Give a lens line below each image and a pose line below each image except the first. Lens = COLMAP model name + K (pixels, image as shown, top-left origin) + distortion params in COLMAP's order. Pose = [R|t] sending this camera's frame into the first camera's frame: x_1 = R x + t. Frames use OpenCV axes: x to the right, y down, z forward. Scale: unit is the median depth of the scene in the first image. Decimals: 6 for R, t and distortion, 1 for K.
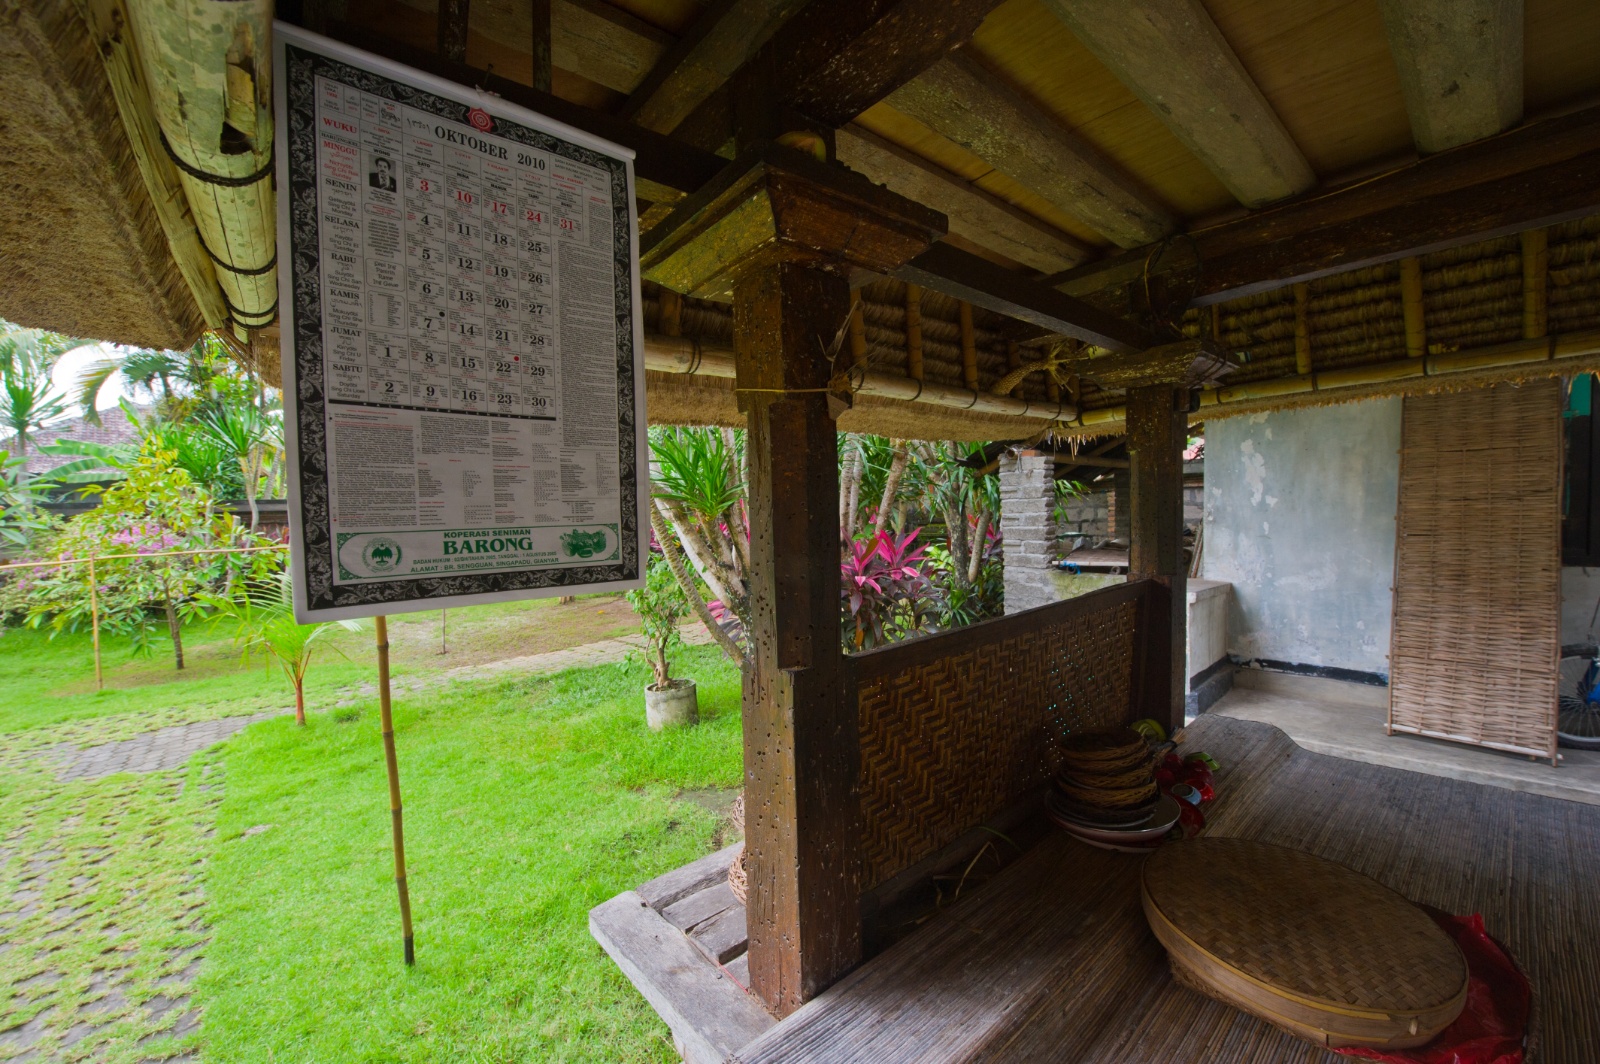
lens RADIAL K [[634.9, 0, 798.3], [0, 634.9, 539.1], [0, 0, 1]] dist [-0.016723, -0.002038]
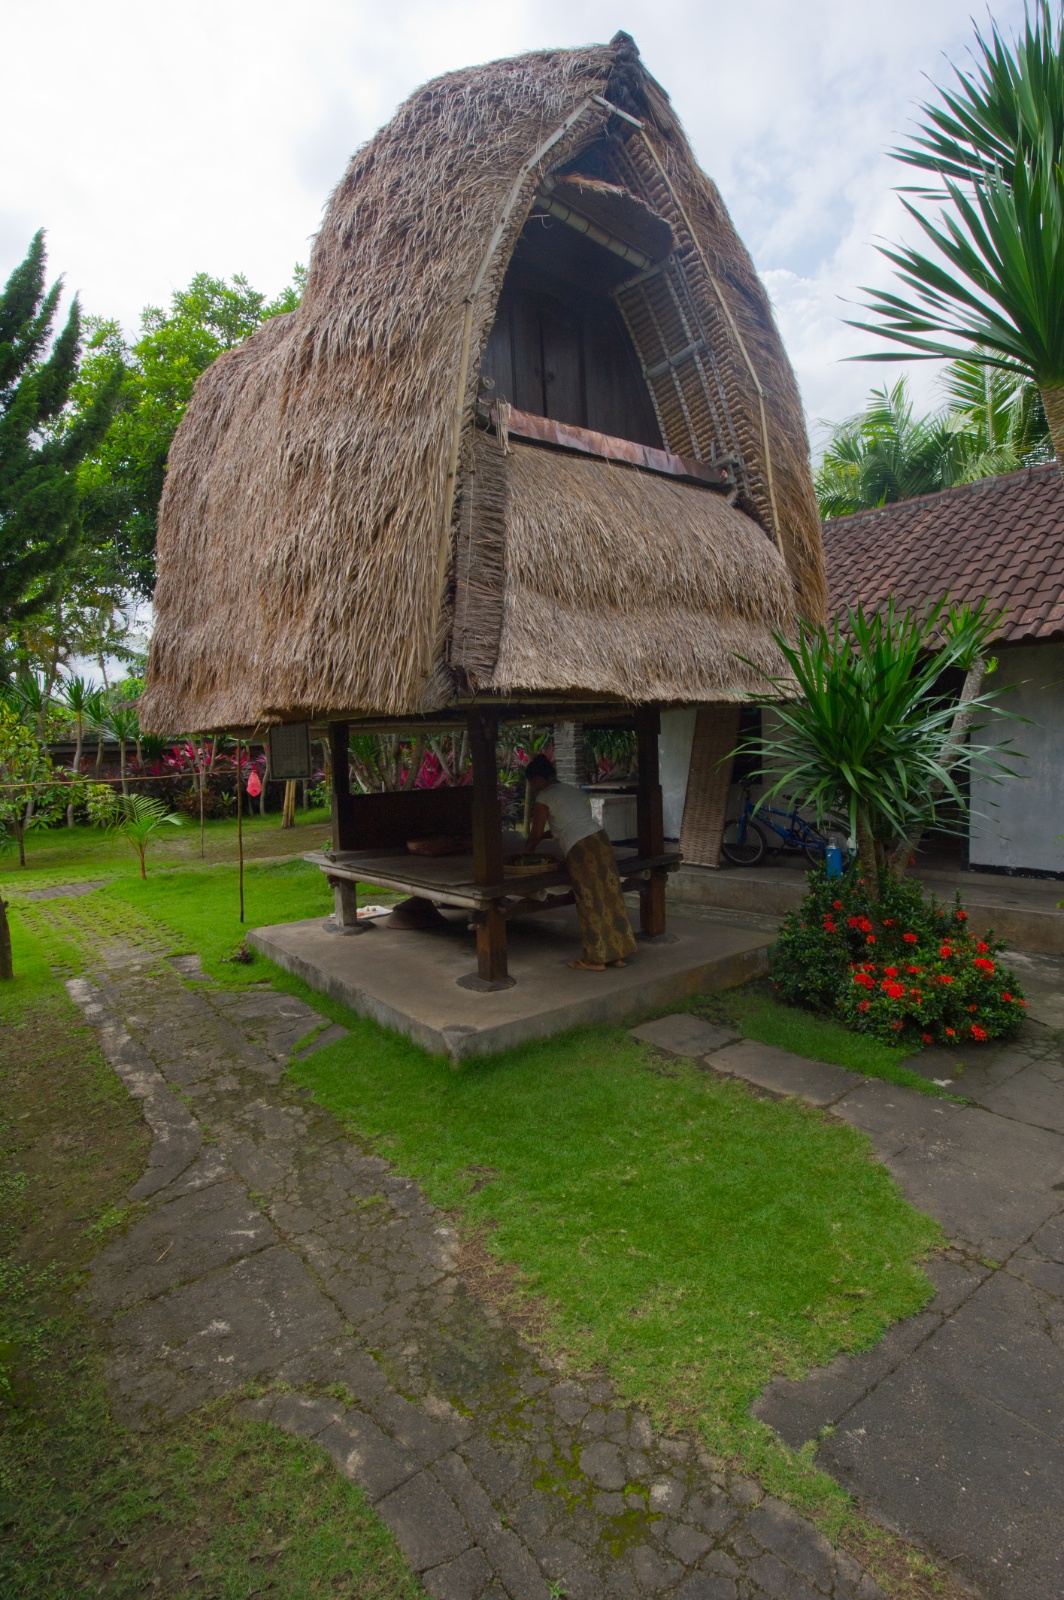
lens RADIAL K [[789.3, 0, 534.9], [0, 789.3, 802.0], [0, 0, 1]] dist [-0.006568, -0.001719]
pose [[0.999382, -0.003721, -0.034944, 0.346979], [0.004999, 0.999318, 0.036573, 0.000516], [0.034784, -0.036725, 0.998720, -1.063447]]
